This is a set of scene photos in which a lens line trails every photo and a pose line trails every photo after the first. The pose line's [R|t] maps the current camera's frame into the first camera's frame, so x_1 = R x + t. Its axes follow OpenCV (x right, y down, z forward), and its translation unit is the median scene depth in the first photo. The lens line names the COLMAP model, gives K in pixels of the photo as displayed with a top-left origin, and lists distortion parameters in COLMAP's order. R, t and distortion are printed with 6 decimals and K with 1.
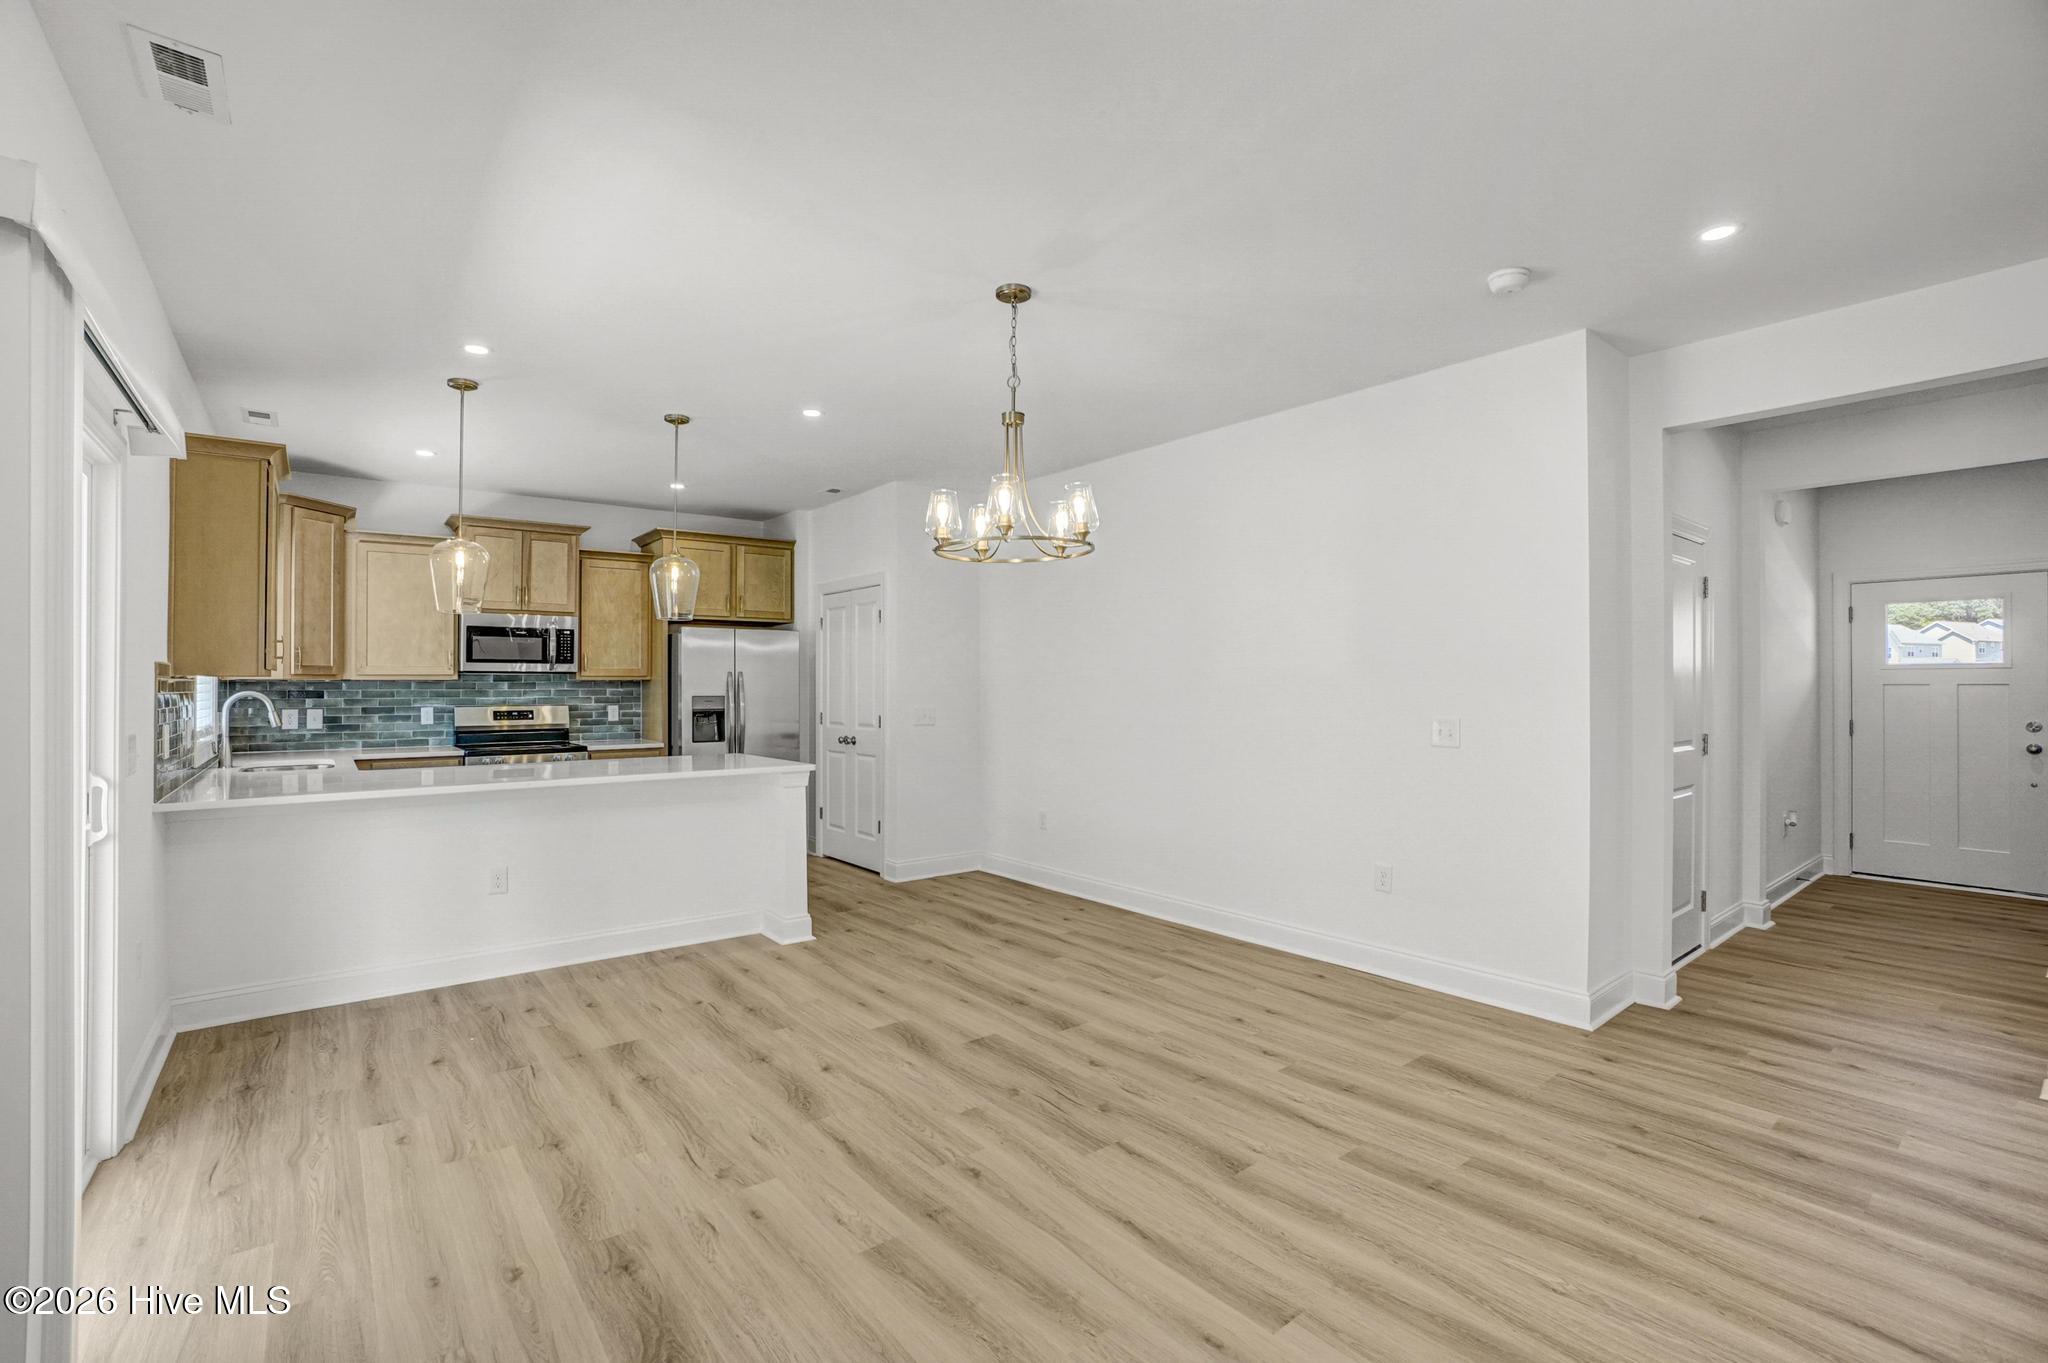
lens RADIAL K [[907.7, 0, 1011.9], [0, 907.7, 679.4], [0, 0, 1]] dist [-0.065689, 0.024448]
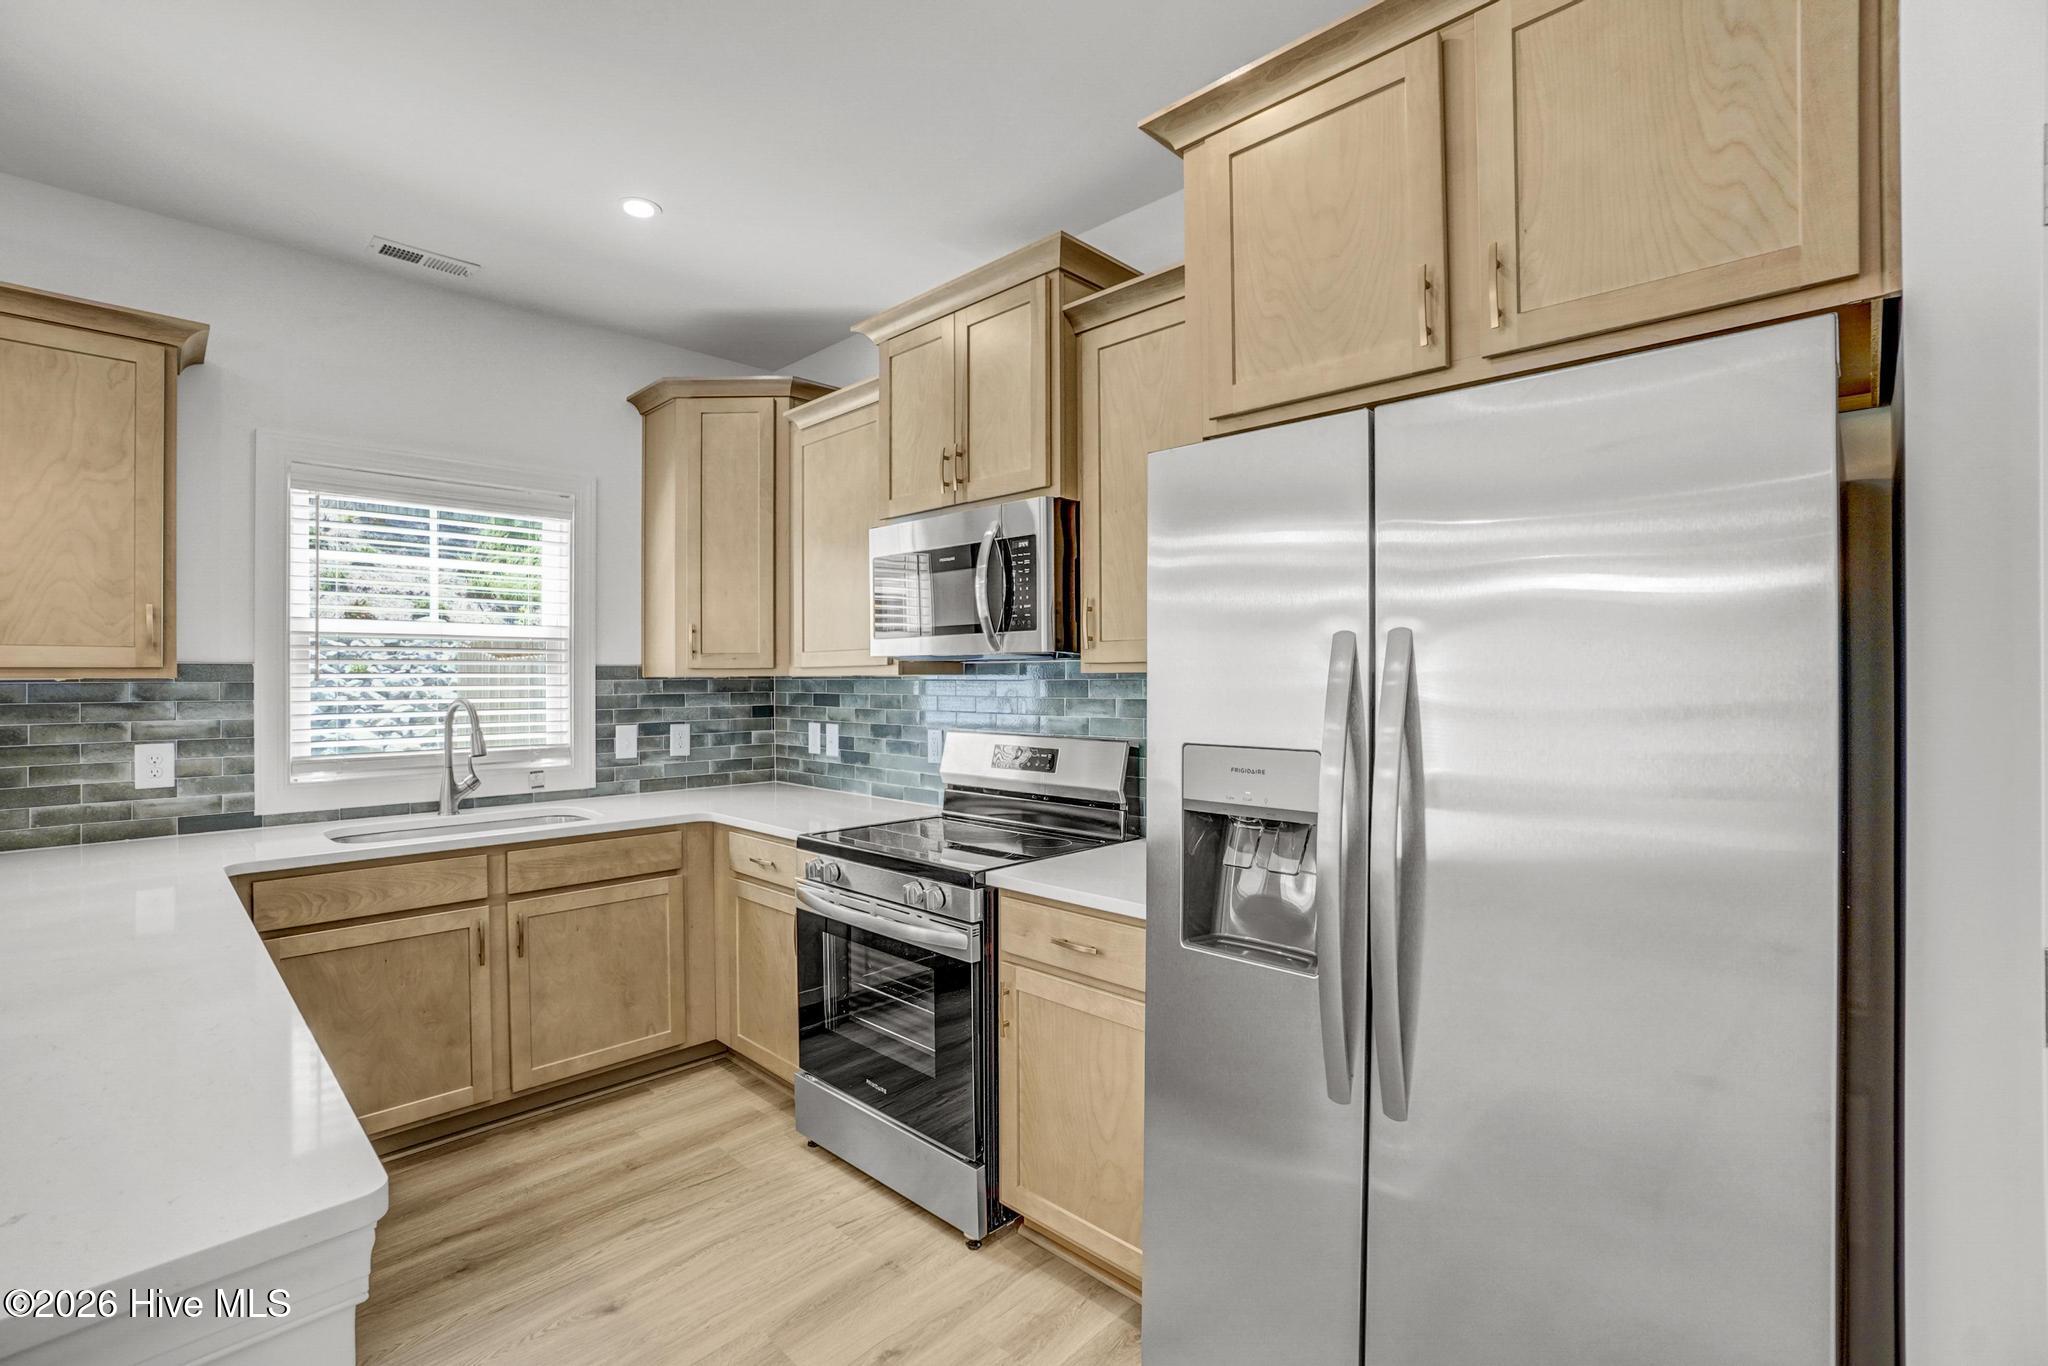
lens RADIAL K [[907.7, 0, 1011.9], [0, 907.7, 680.9], [0, 0, 1]] dist [-0.065689, 0.024448]
pose [[0.127995, 0.006373, -0.991754, -0.181212], [0.009975, 0.999921, 0.007713, -0.000366], [0.991725, -0.010880, 0.127922, 1.303864]]
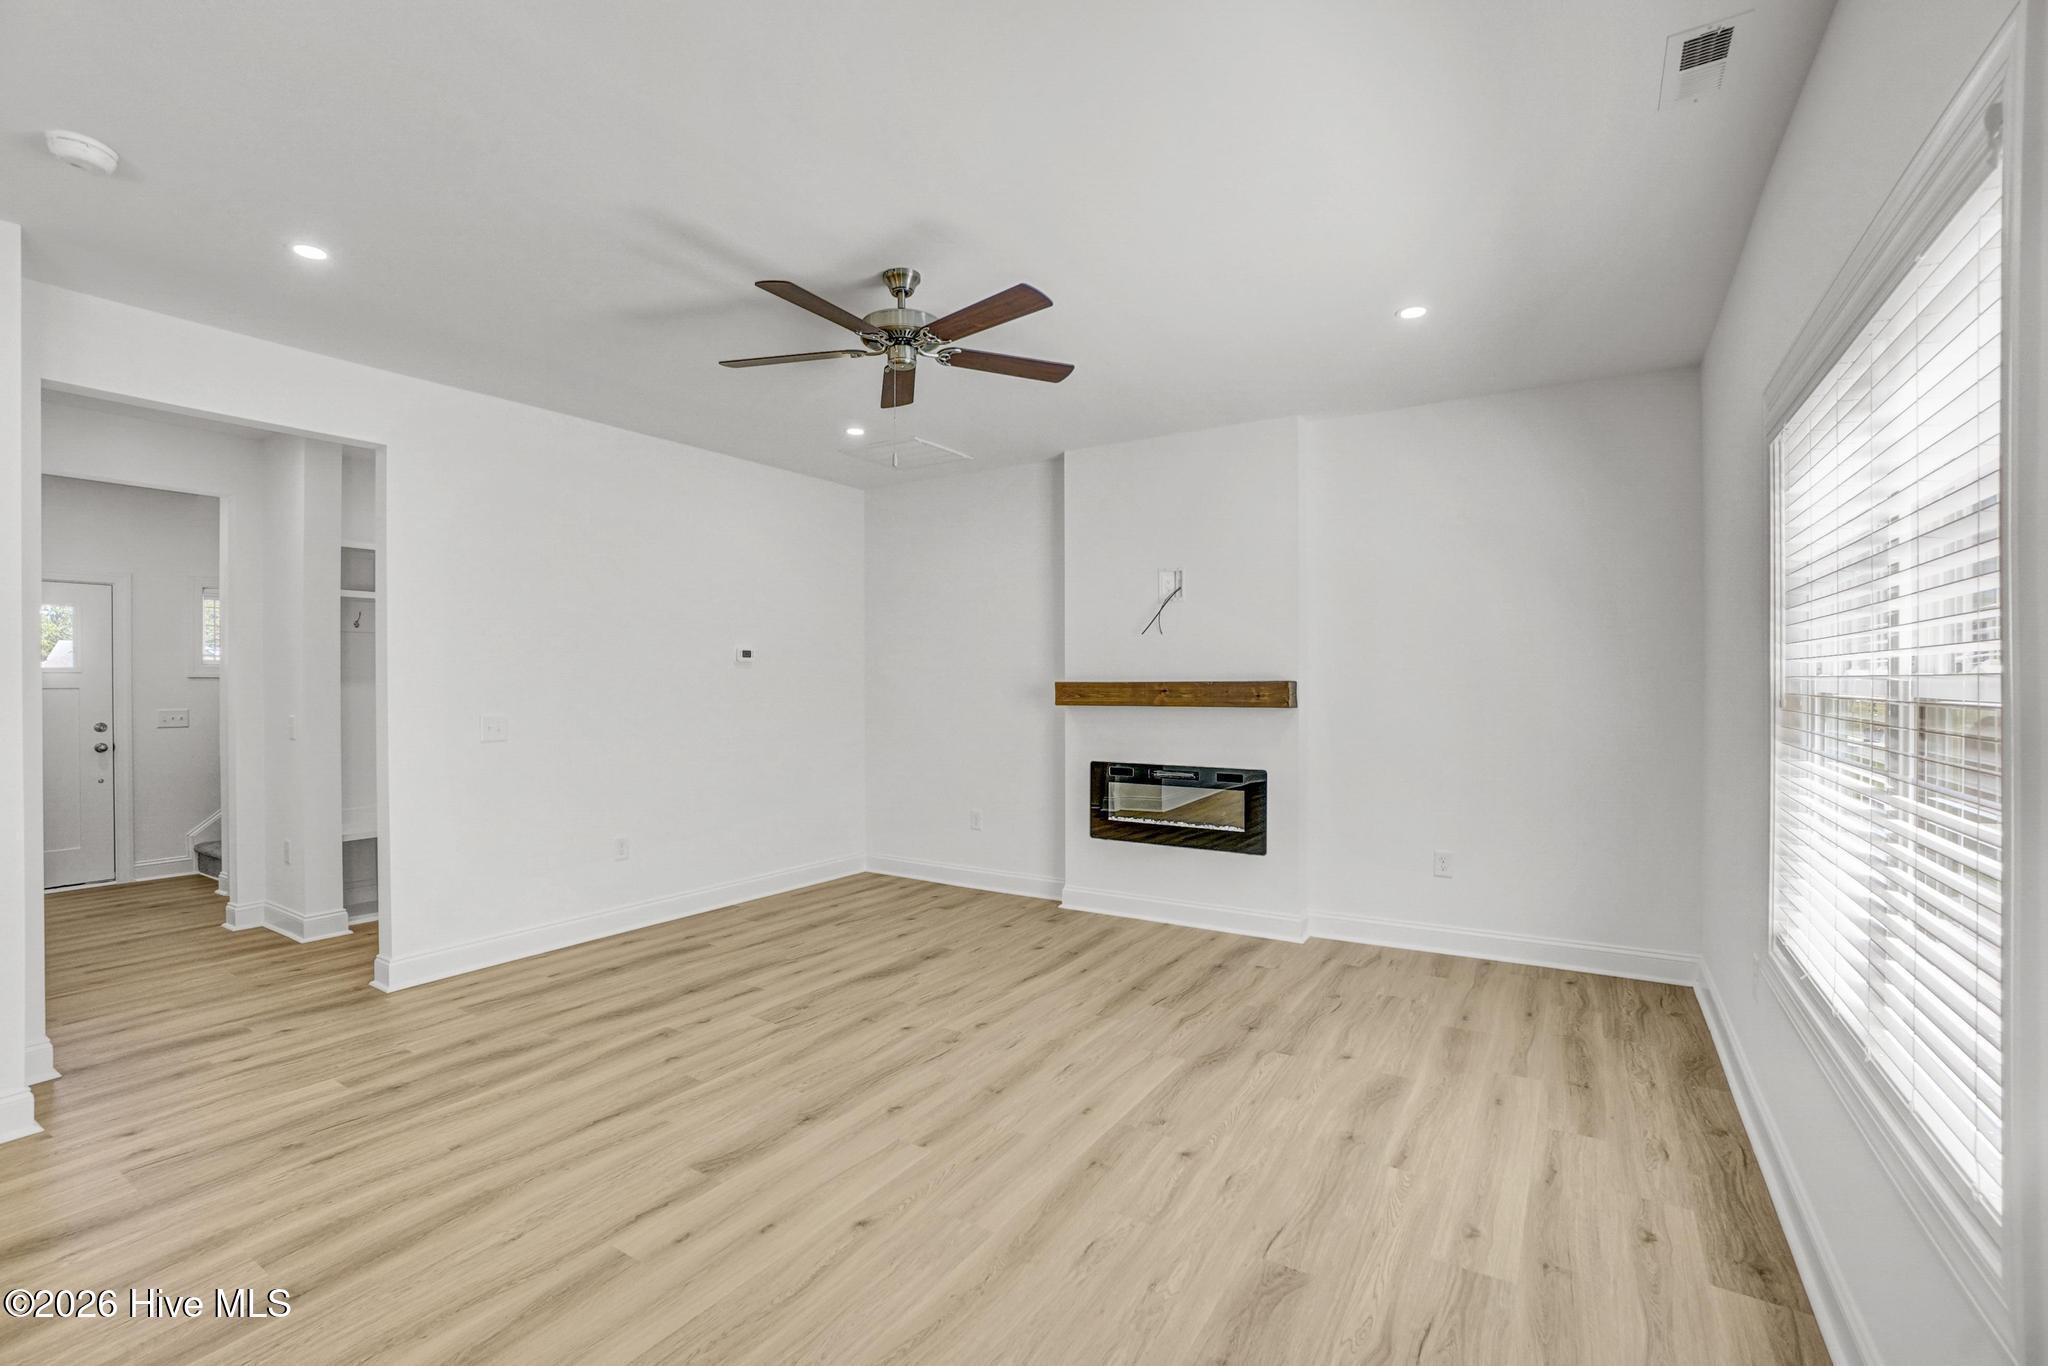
lens RADIAL K [[907.7, 0, 1011.9], [0, 907.7, 680.9], [0, 0, 1]] dist [-0.065689, 0.024448]
pose [[-0.323836, 0.006094, 0.946094, -0.258471], [-0.001610, 0.999974, -0.006992, 0.002273], [-0.946112, -0.003788, -0.323818, 0.316534]]
